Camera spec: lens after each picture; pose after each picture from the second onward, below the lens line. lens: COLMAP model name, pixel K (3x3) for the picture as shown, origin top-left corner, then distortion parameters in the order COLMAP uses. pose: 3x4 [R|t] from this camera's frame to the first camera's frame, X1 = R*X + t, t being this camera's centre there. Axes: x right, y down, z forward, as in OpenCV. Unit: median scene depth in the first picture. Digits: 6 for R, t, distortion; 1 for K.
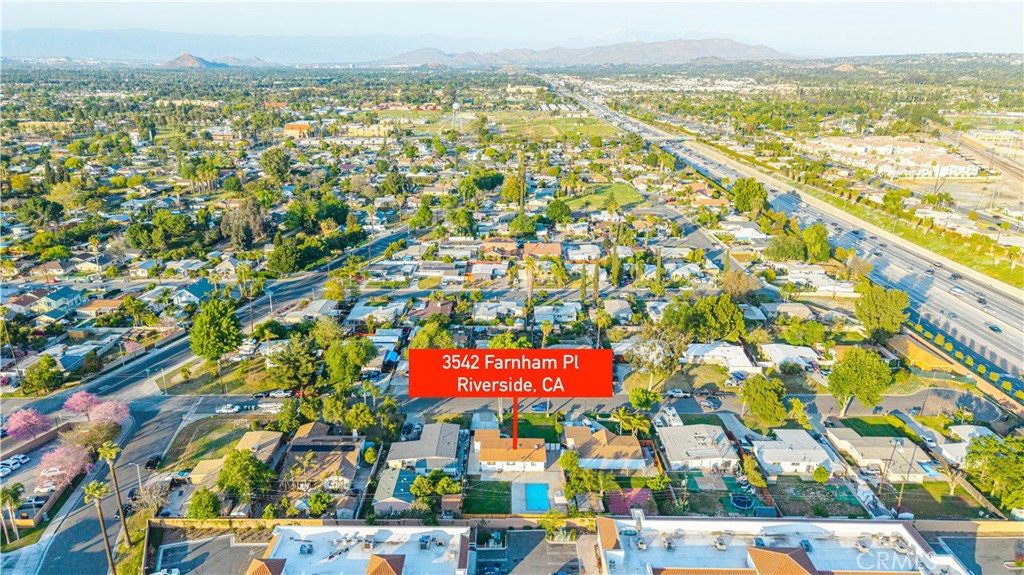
lens RADIAL K [[690.9, 0, 512.0], [0, 690.9, 287.5], [0, 0, 1]] dist [0.023695, -0.001674]
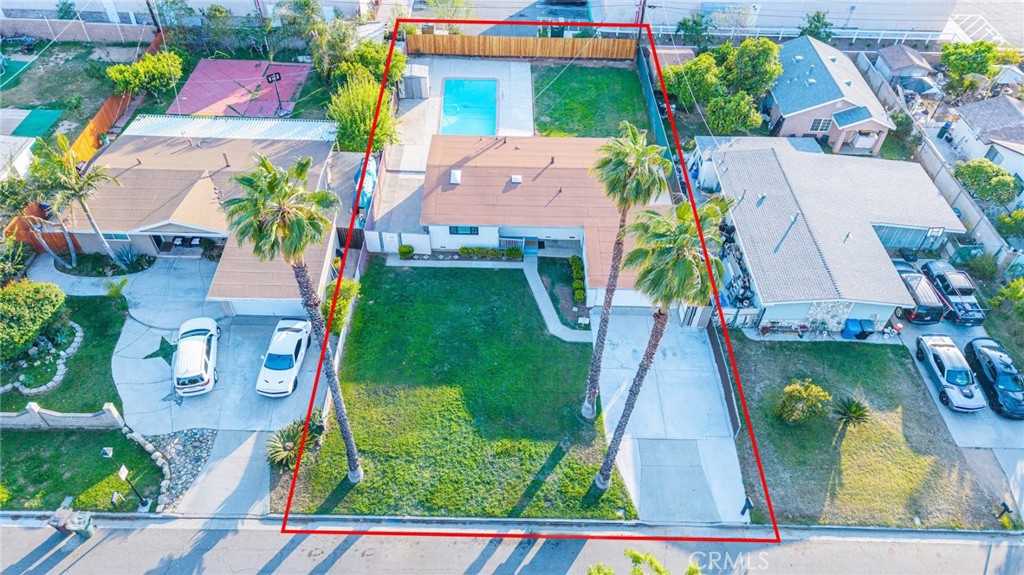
lens RADIAL K [[690.9, 0, 512.0], [0, 690.9, 287.5], [0, 0, 1]] dist [0.023695, -0.001674]
pose [[-0.999342, -0.026228, -0.025066, 0.018631], [-0.034042, 0.439033, 0.897826, -0.014972], [-0.012544, 0.898088, -0.439637, 1.203851]]
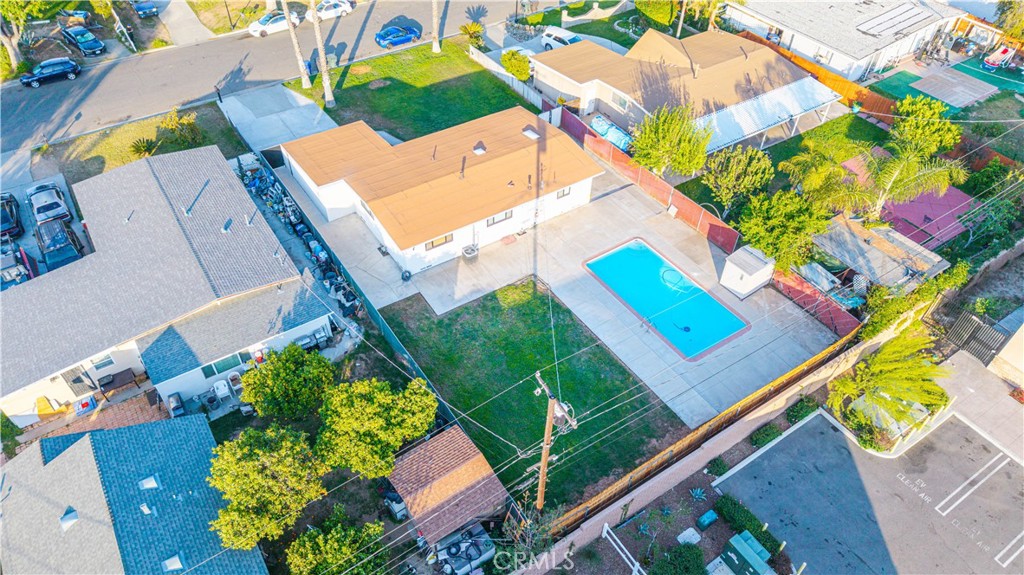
lens RADIAL K [[686.8, 0, 502.7], [0, 686.8, 288.8], [0, 0, 1]] dist [0.021057, -0.000613]
pose [[0.836498, -0.380612, 0.394216, -0.120222], [0.162319, 0.859232, 0.485151, 0.145371], [-0.523378, -0.341839, 0.780527, 0.771519]]
